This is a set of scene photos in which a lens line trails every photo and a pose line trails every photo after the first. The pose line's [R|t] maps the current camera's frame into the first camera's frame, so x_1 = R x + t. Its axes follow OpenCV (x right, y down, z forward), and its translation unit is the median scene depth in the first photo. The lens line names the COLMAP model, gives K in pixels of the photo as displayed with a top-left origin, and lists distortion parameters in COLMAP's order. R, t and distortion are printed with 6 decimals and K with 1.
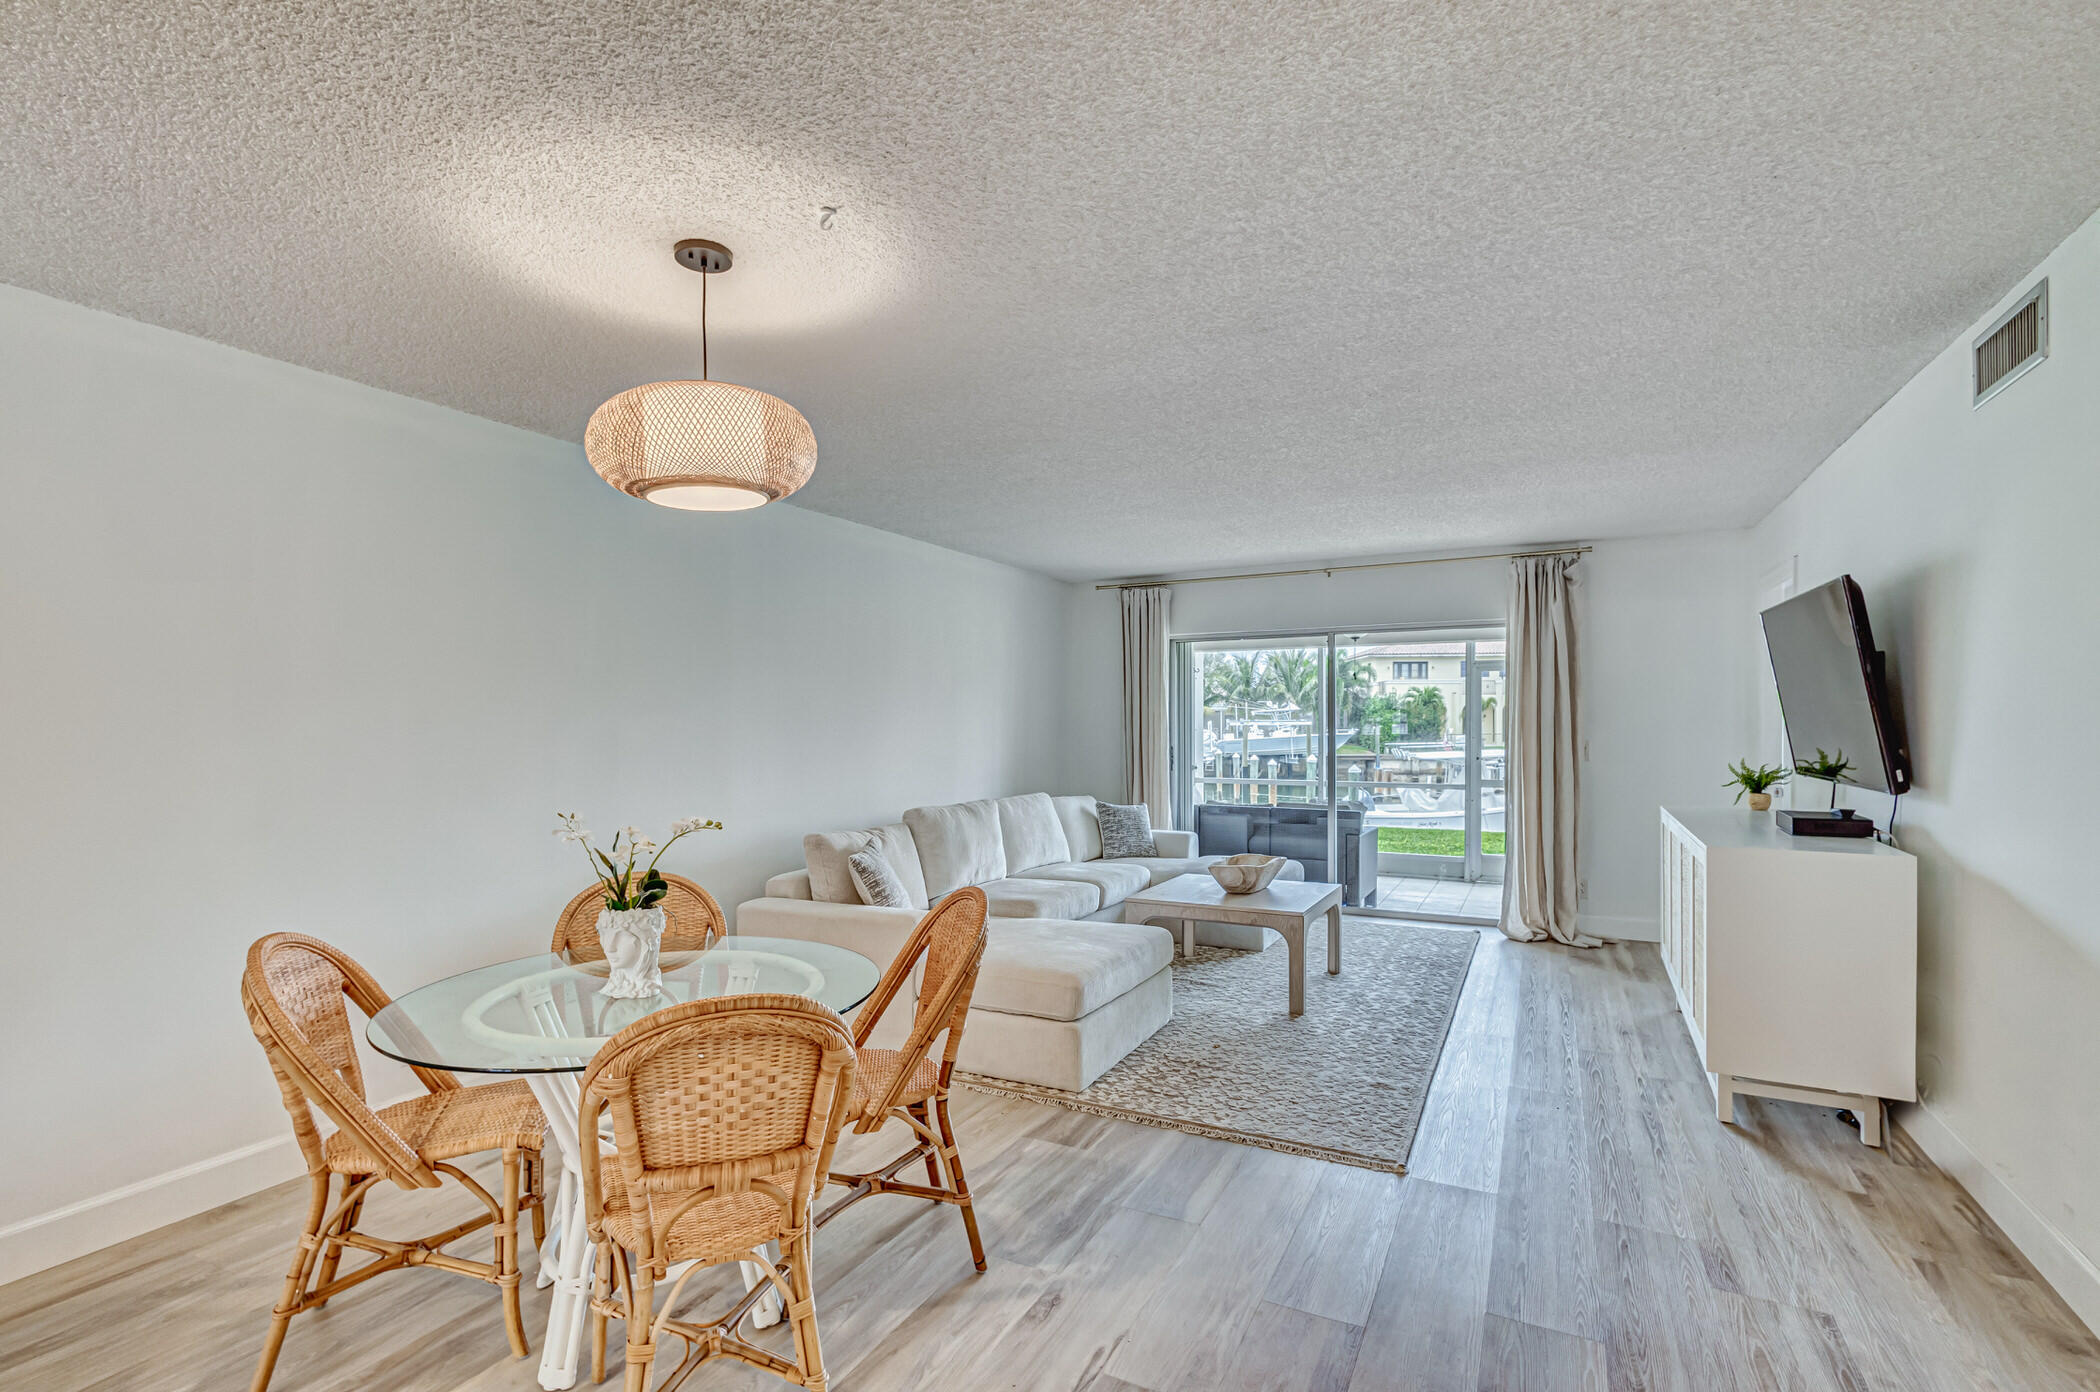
lens RADIAL K [[992.6, 0, 1046.5], [0, 992.6, 726.5], [0, 0, 1]] dist [0.023052, -0.006720]
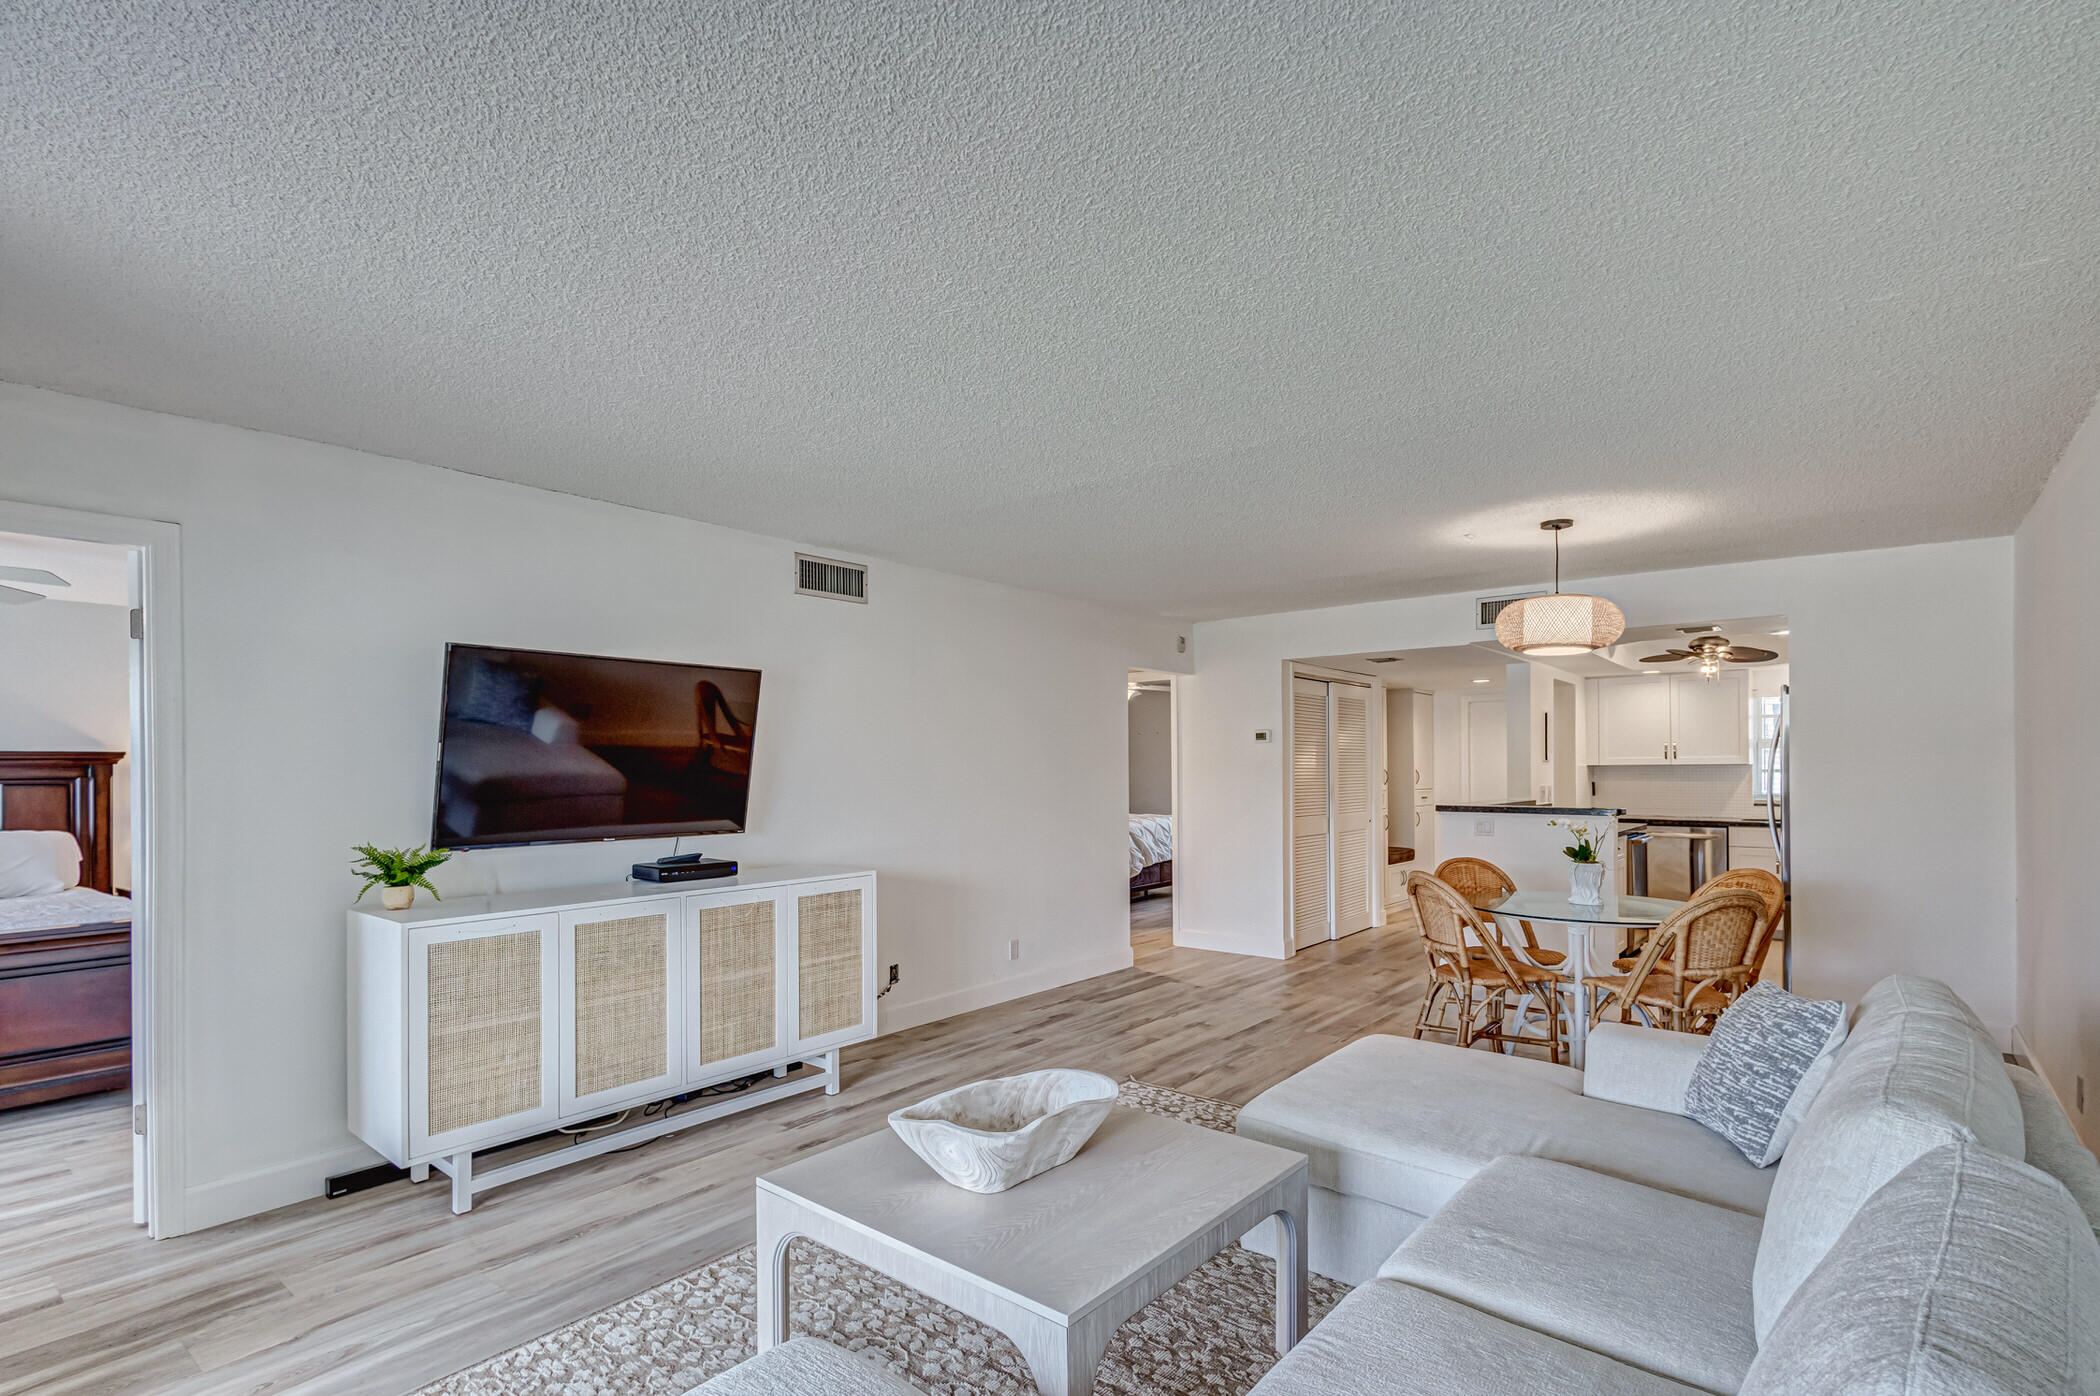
lens RADIAL K [[992.6, 0, 1061.0], [0, 992.6, 771.9], [0, 0, 1]] dist [0.023052, -0.006720]
pose [[-0.978341, 0.009361, 0.206786, 0.082925], [0.010988, 0.999917, 0.006720, -0.012315], [-0.206706, 0.008846, -0.978363, 1.362180]]
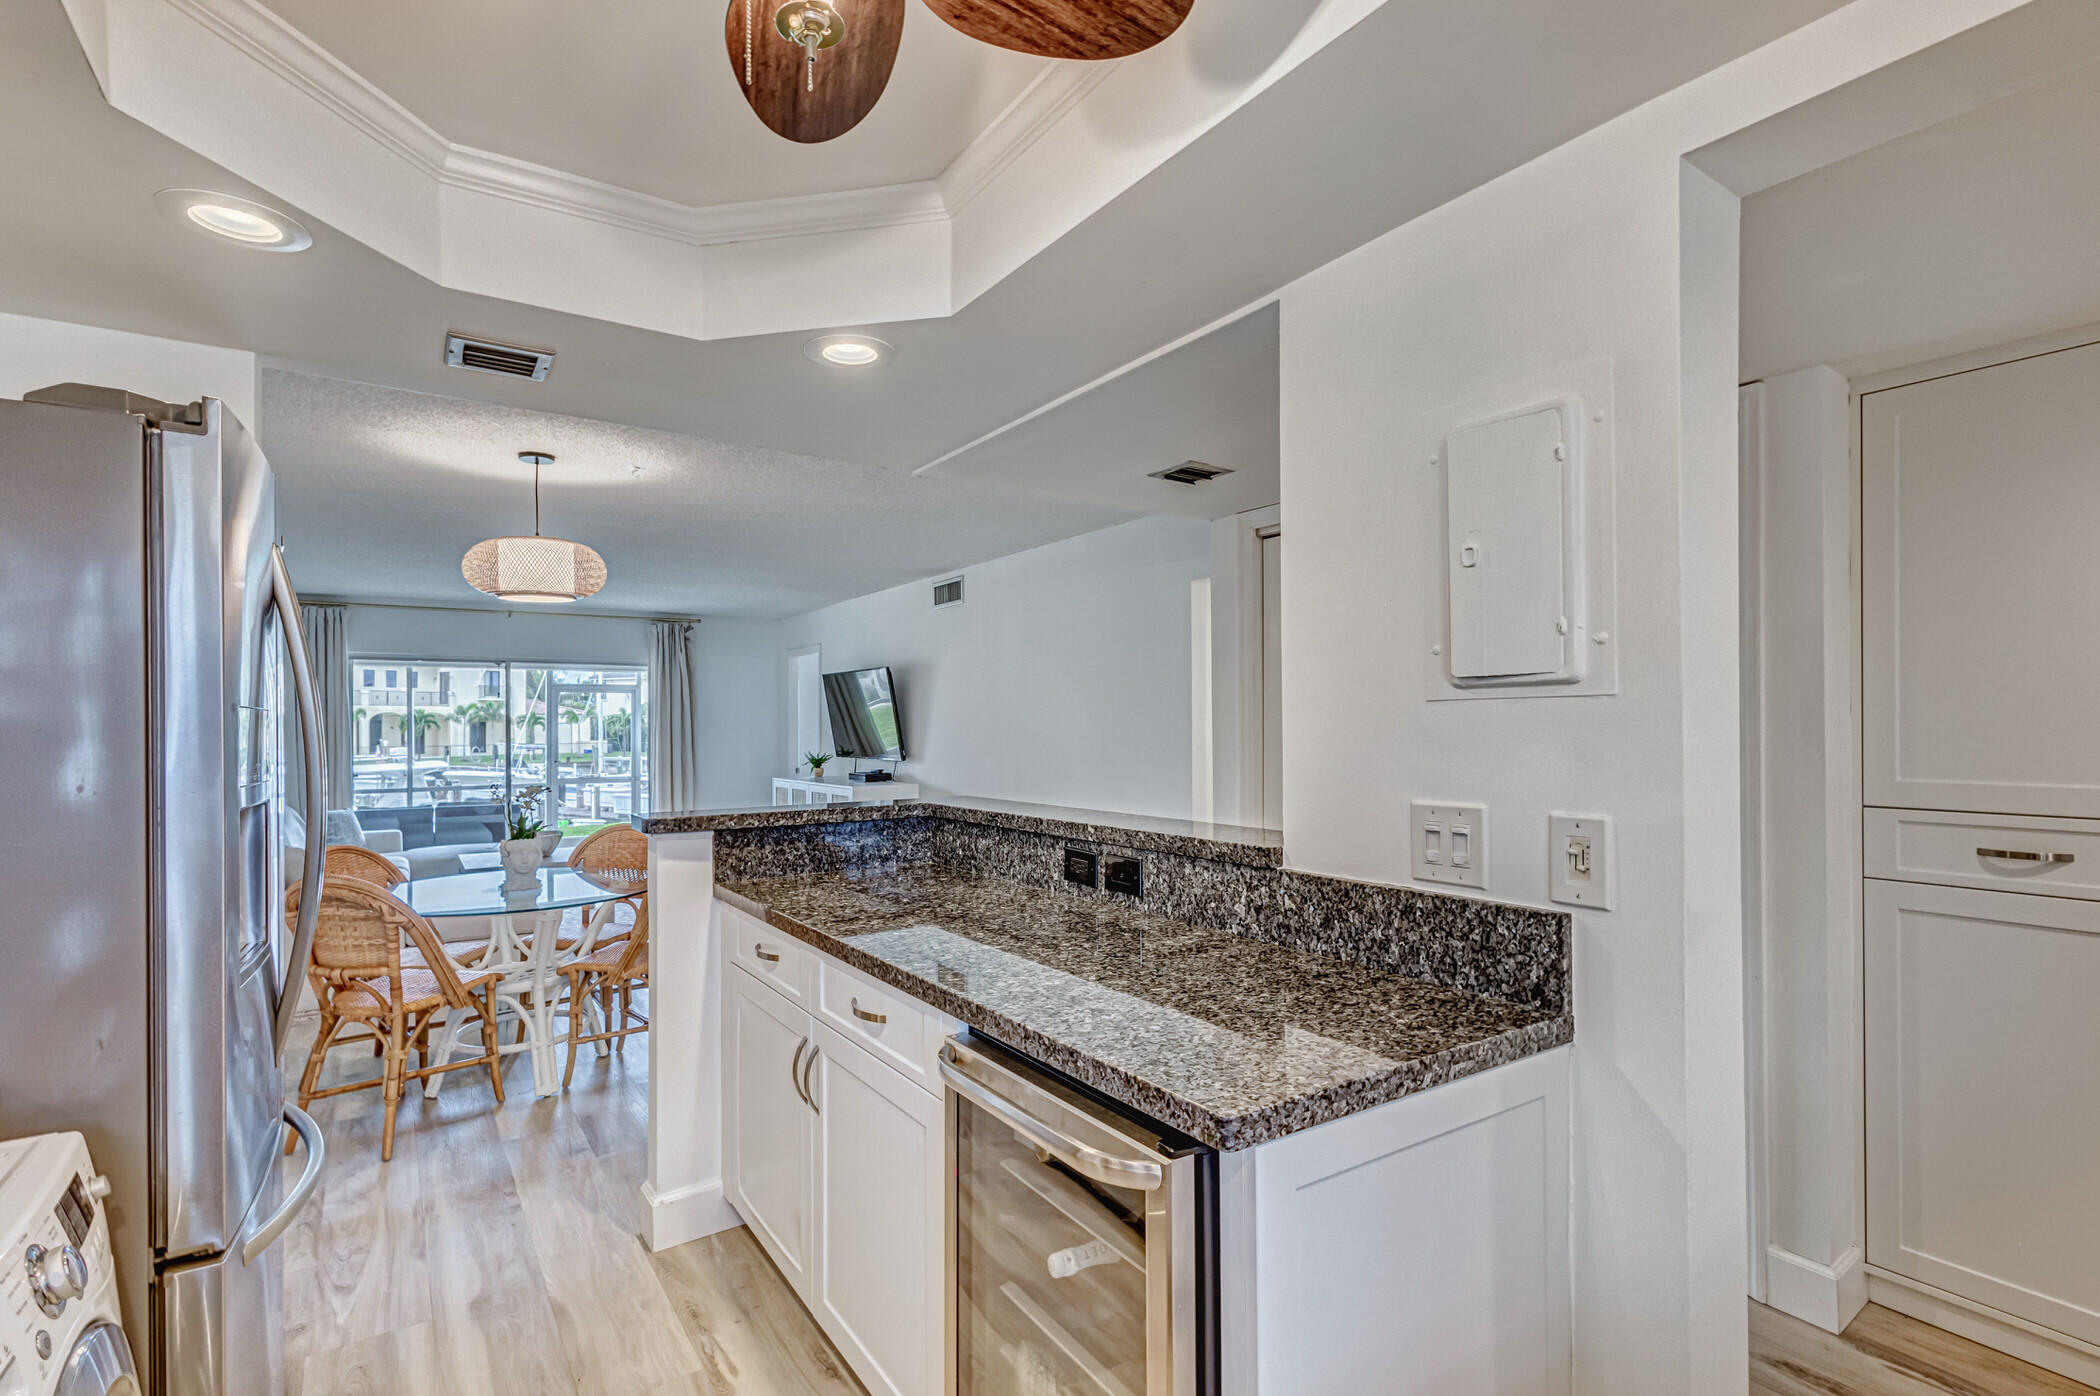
lens RADIAL K [[992.6, 0, 1039.3], [0, 992.6, 723.8], [0, 0, 1]] dist [0.023052, -0.006720]
pose [[0.494804, 0.002930, 0.869000, -0.626481], [0.009199, 0.999921, -0.008609, 0.002012], [-0.868956, 0.012254, 0.494738, -0.267047]]
